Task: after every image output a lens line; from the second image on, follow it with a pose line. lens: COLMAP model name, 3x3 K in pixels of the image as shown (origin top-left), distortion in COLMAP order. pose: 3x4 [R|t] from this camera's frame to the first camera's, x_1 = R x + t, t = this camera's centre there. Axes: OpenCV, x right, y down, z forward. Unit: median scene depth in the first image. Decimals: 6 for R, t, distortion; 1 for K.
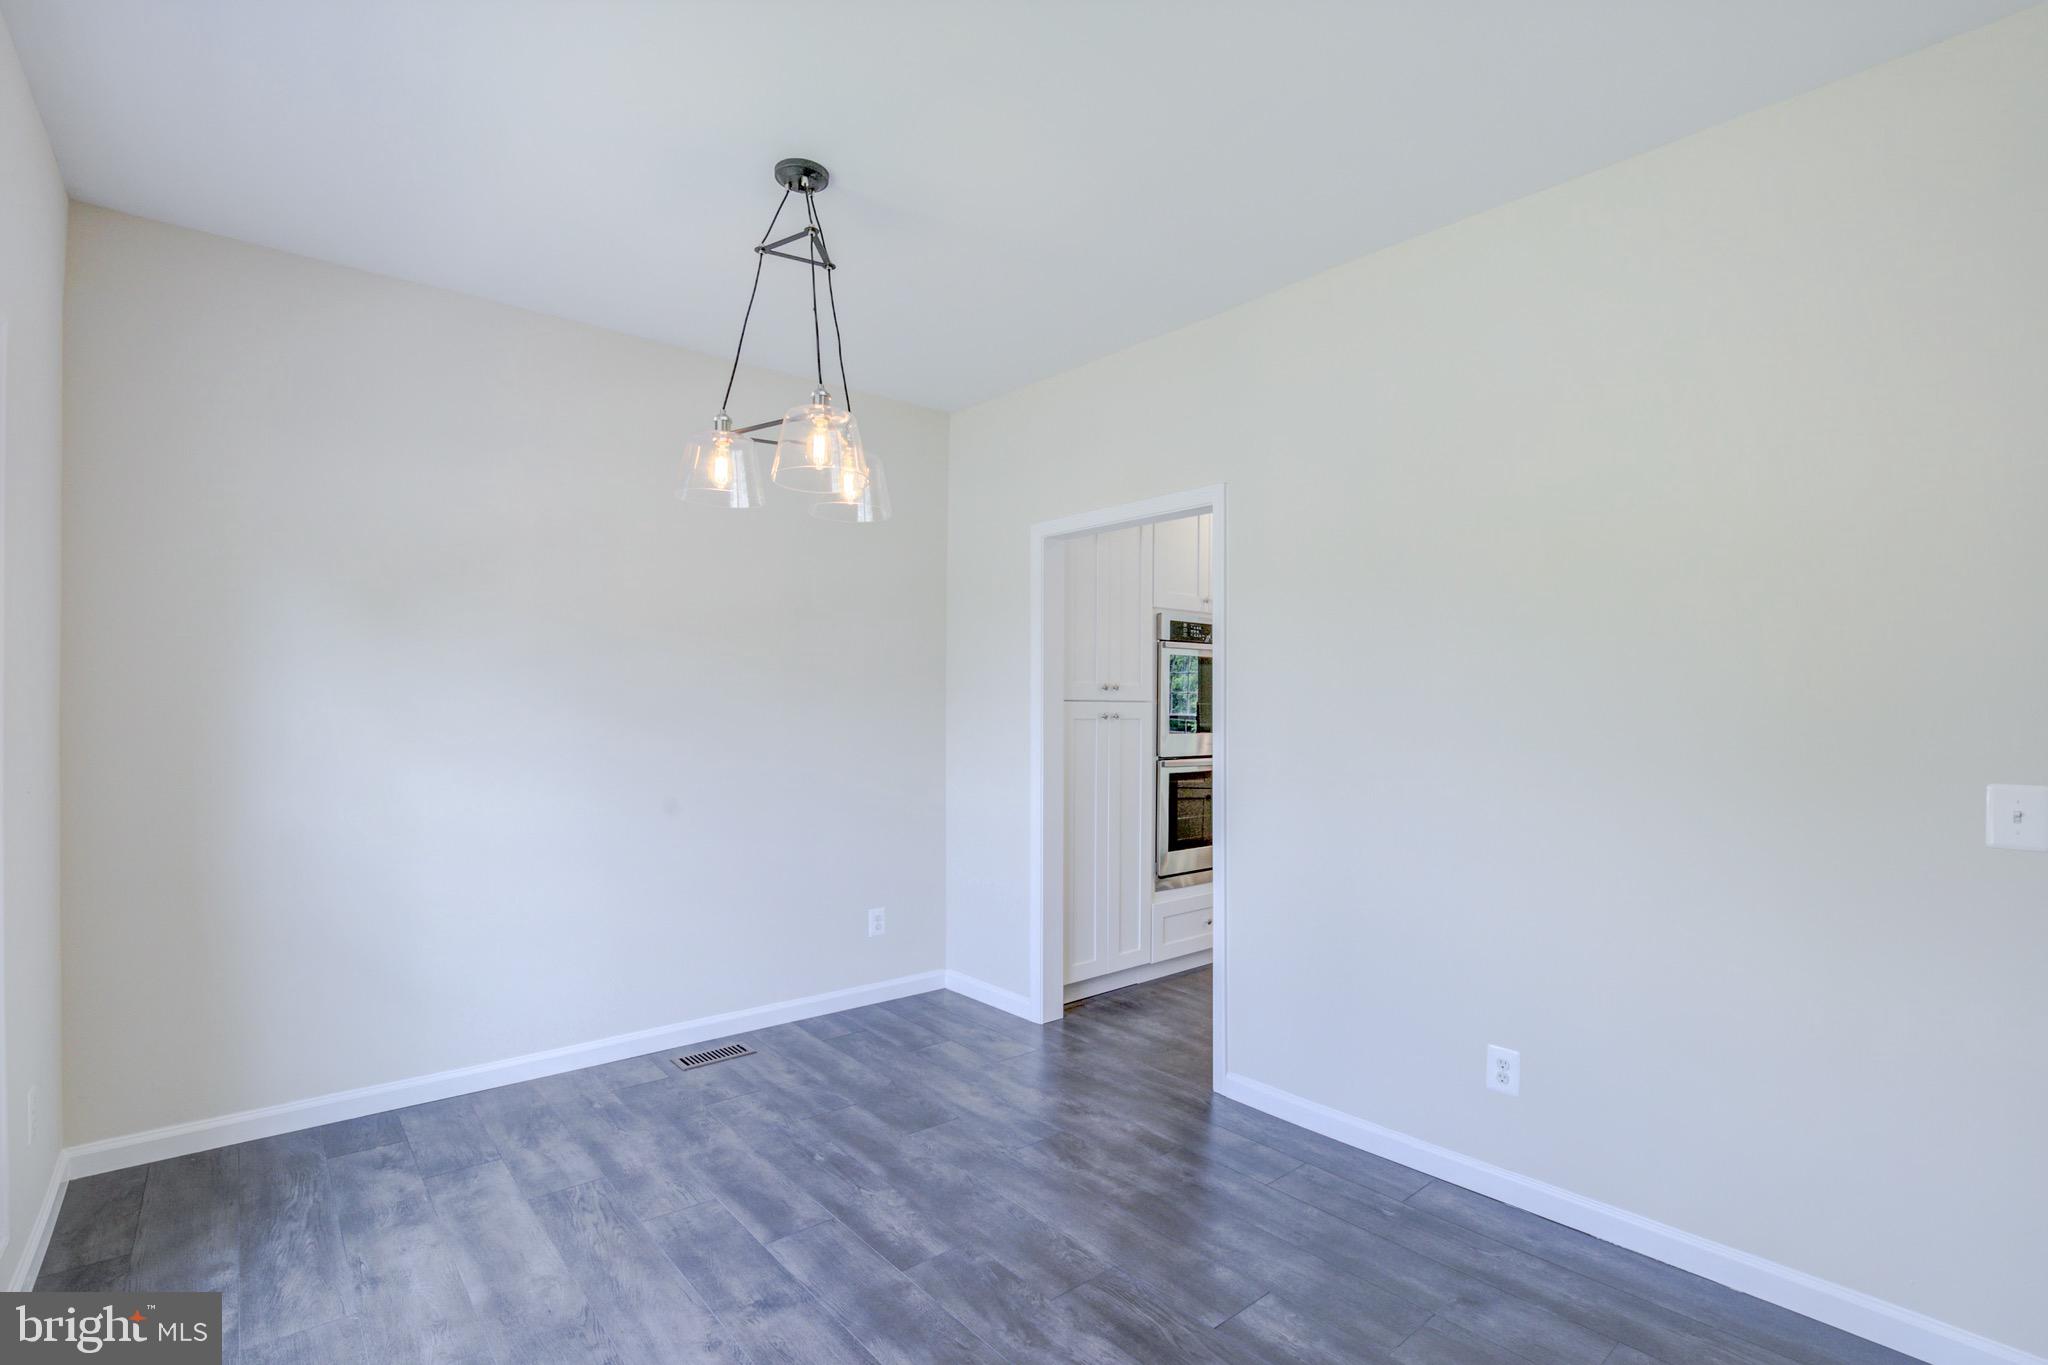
lens RADIAL K [[967.7, 0, 1026.3], [0, 967.7, 693.2], [0, 0, 1]] dist [-0.031455, 0.000718]
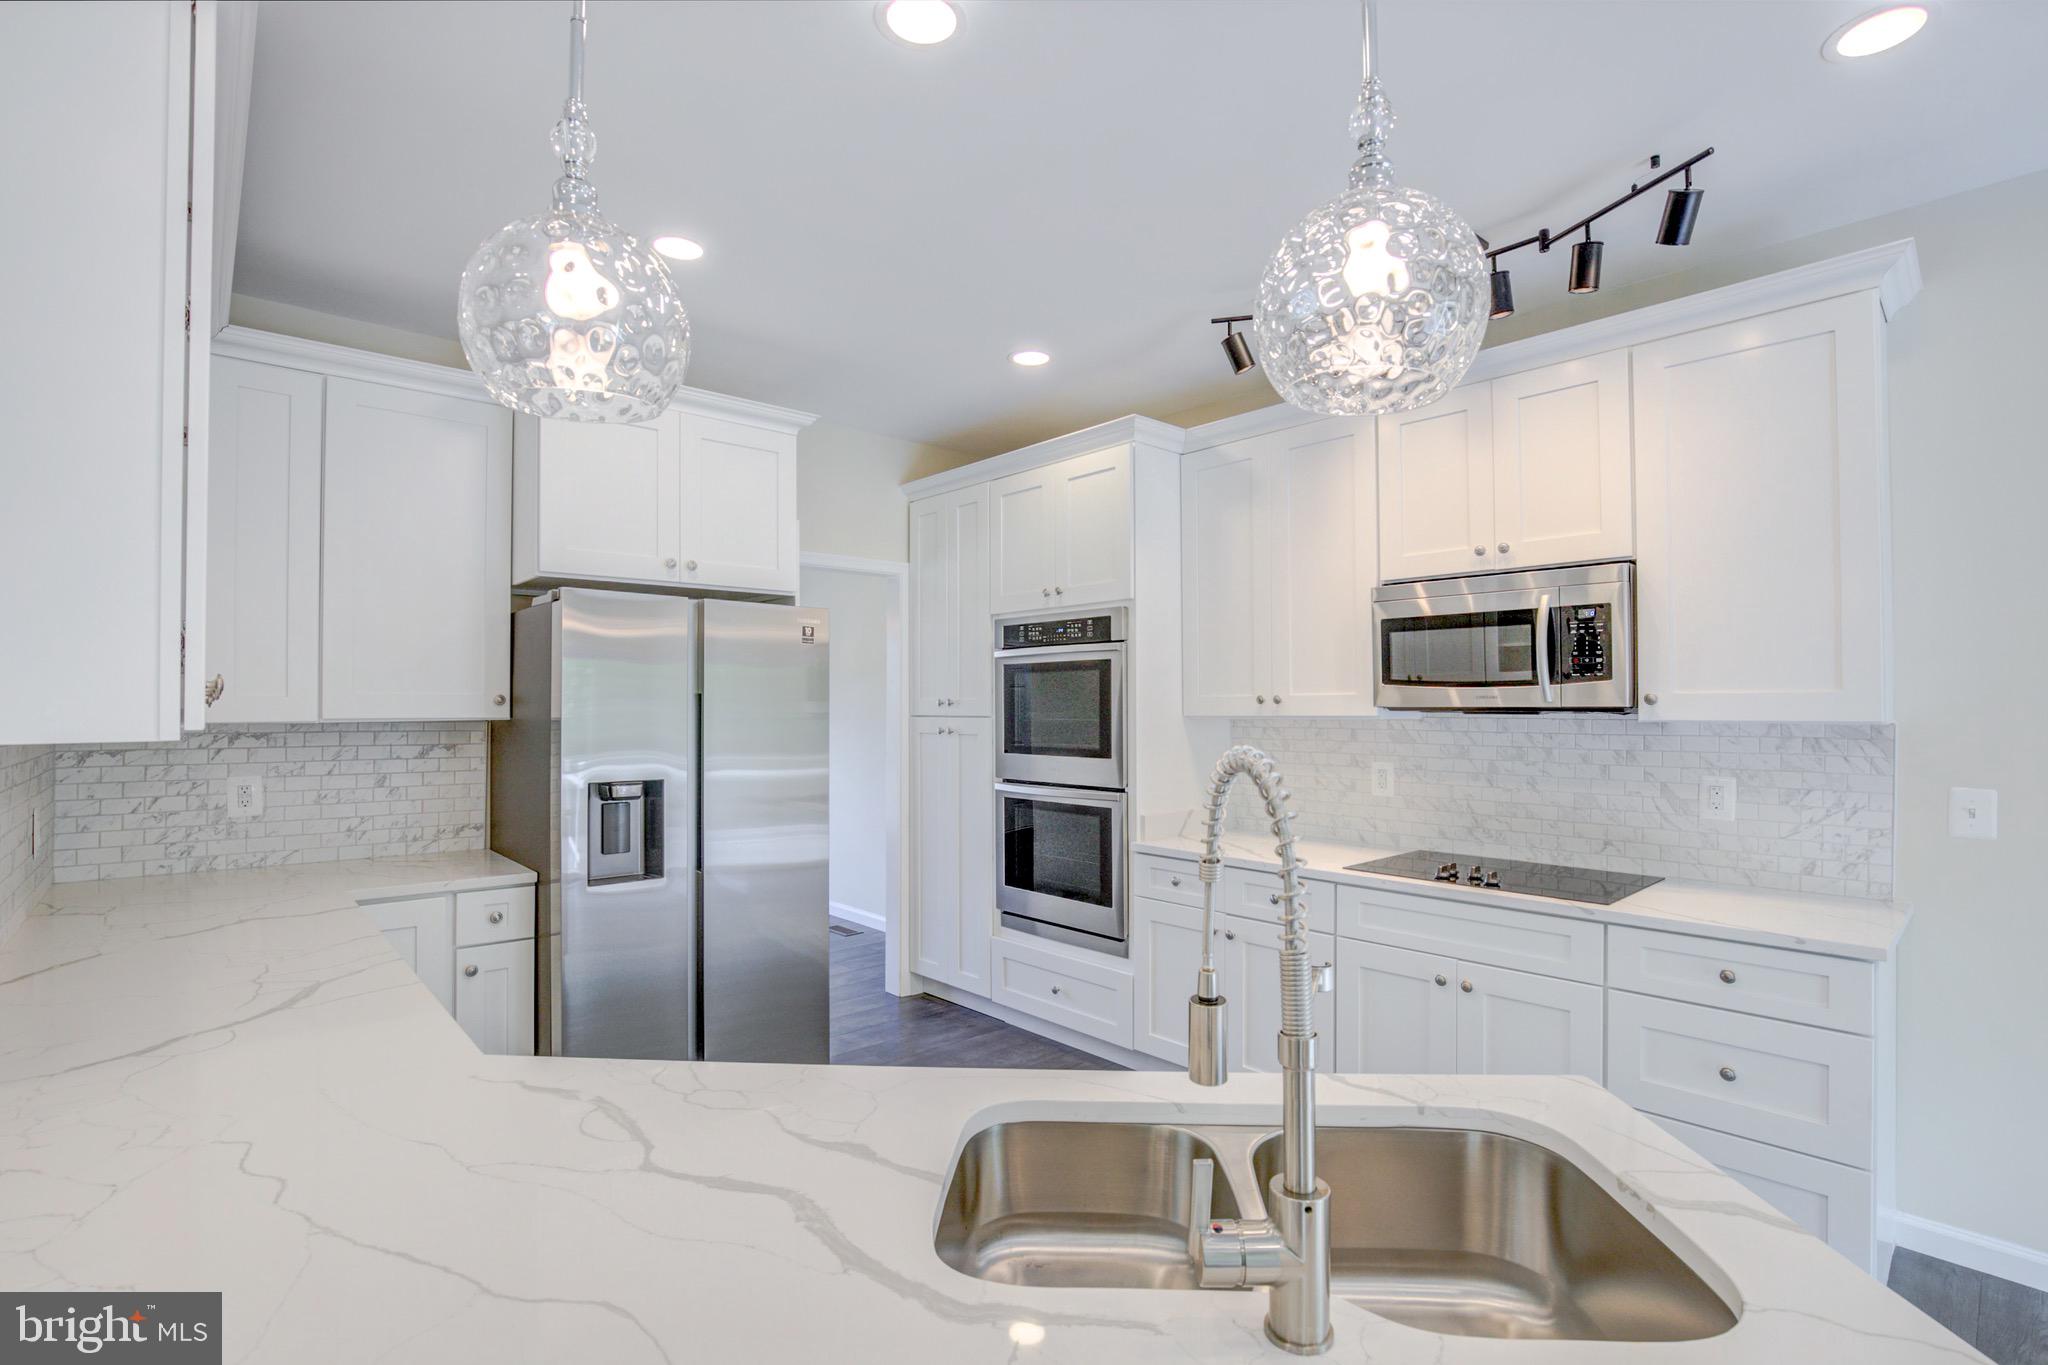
lens RADIAL K [[935.7, 0, 1030.8], [0, 935.7, 687.6], [0, 0, 1]] dist [-0.035547, 0.011211]
pose [[0.027705, -0.023868, -0.999331, 1.018191], [0.014164, 0.999624, -0.023482, 0.002235], [0.999516, -0.013504, 0.028033, 1.006245]]
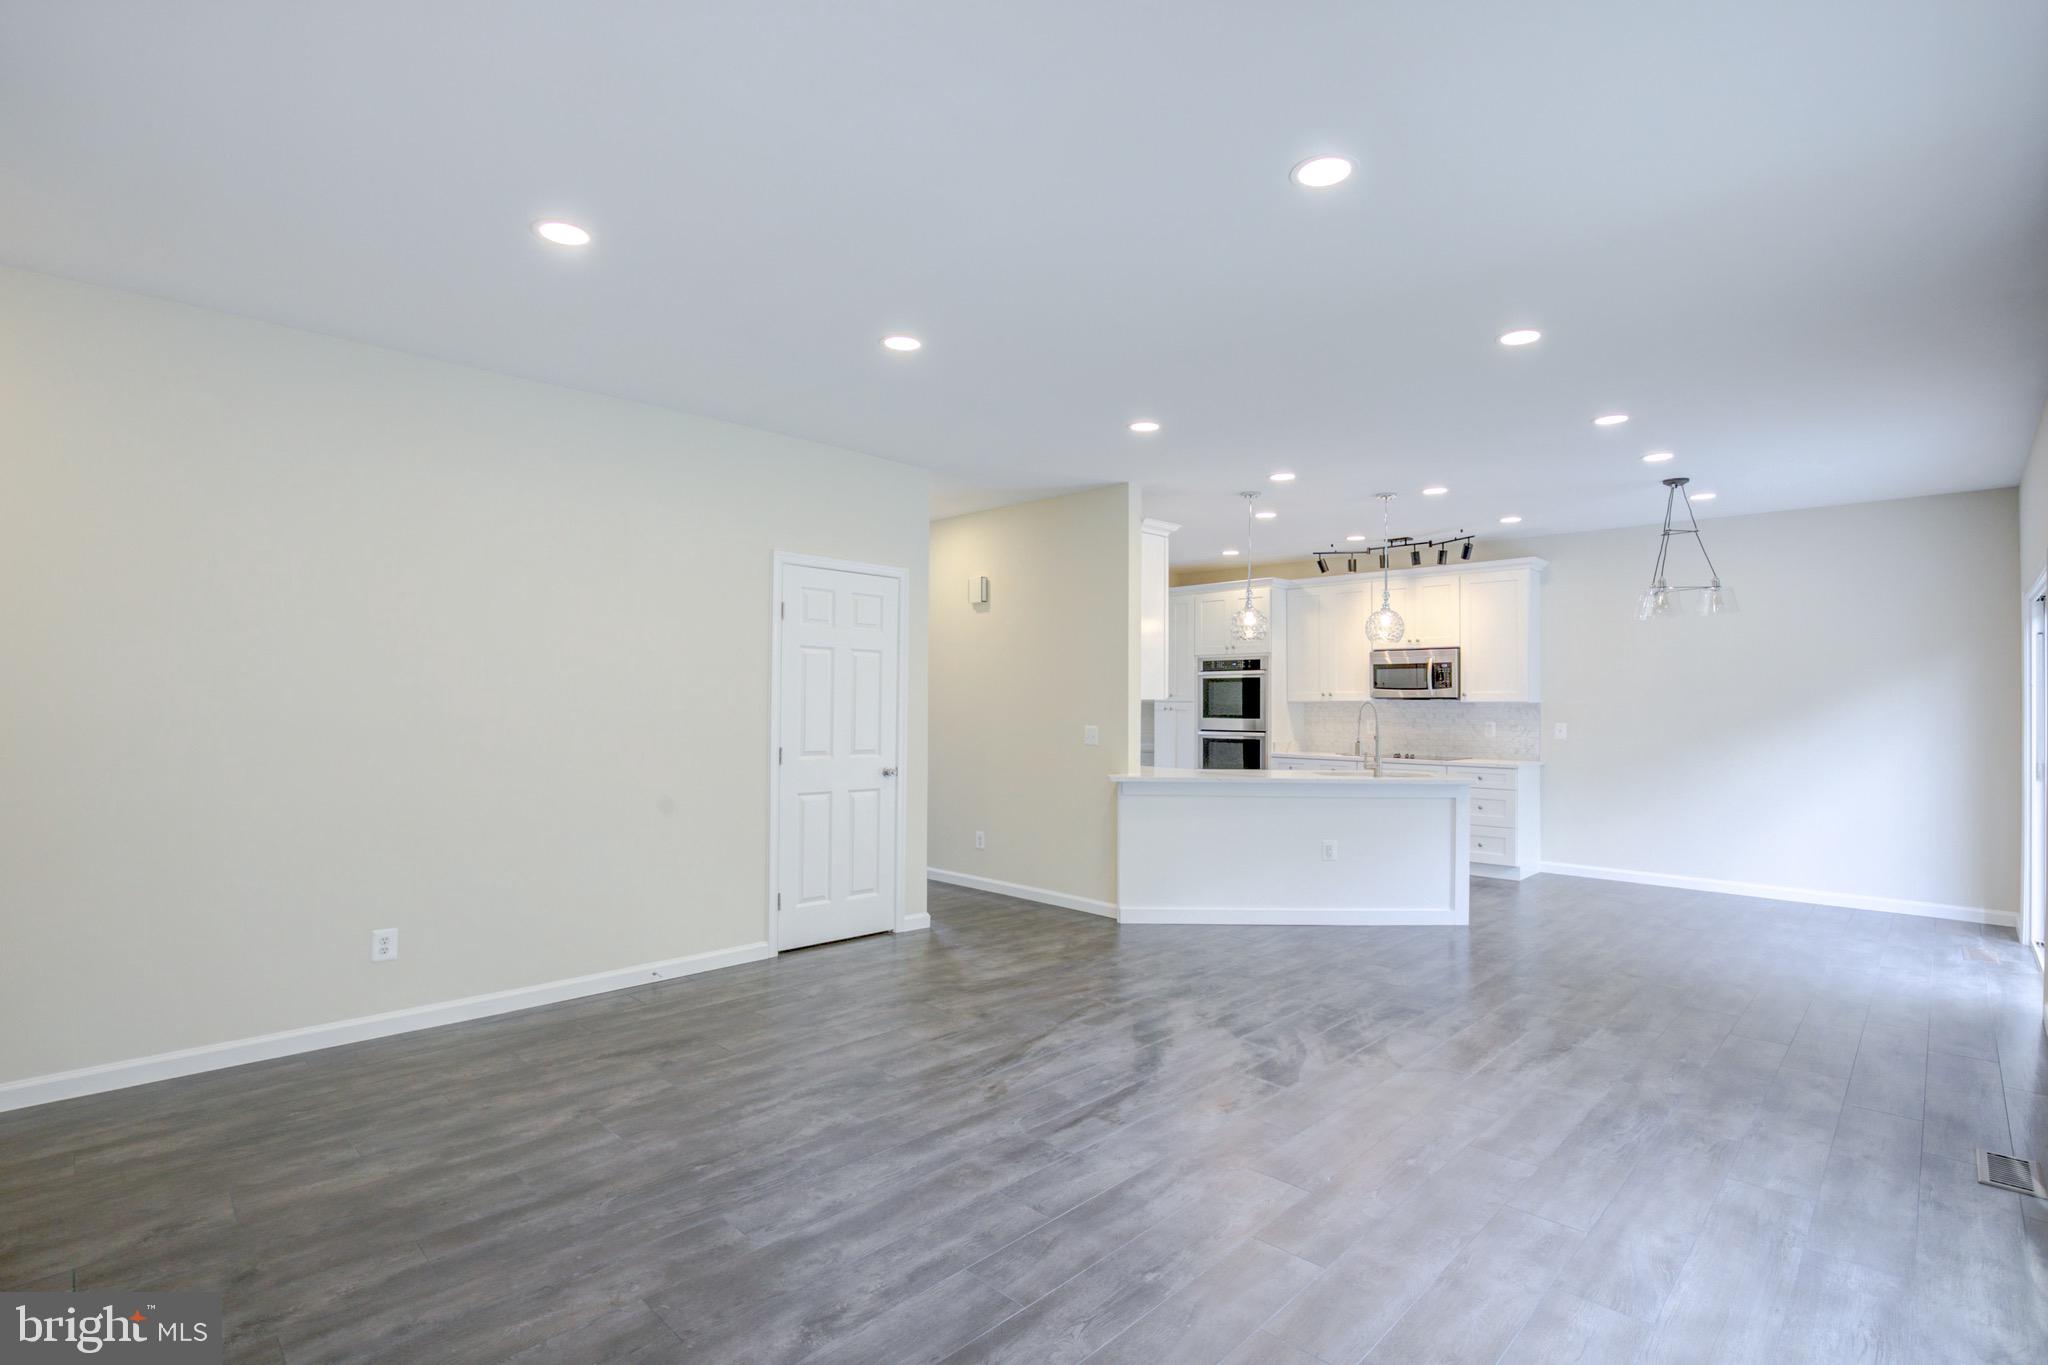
lens RADIAL K [[958.2, 0, 1024.0], [0, 958.2, 682.5], [0, 0, 1]] dist [-0.029446, 0.000576]
pose [[0.082069, -0.027313, -0.996252, 2.149701], [0.008295, 0.999608, -0.026722, 0.019599], [0.996592, -0.006071, 0.082263, 0.446855]]
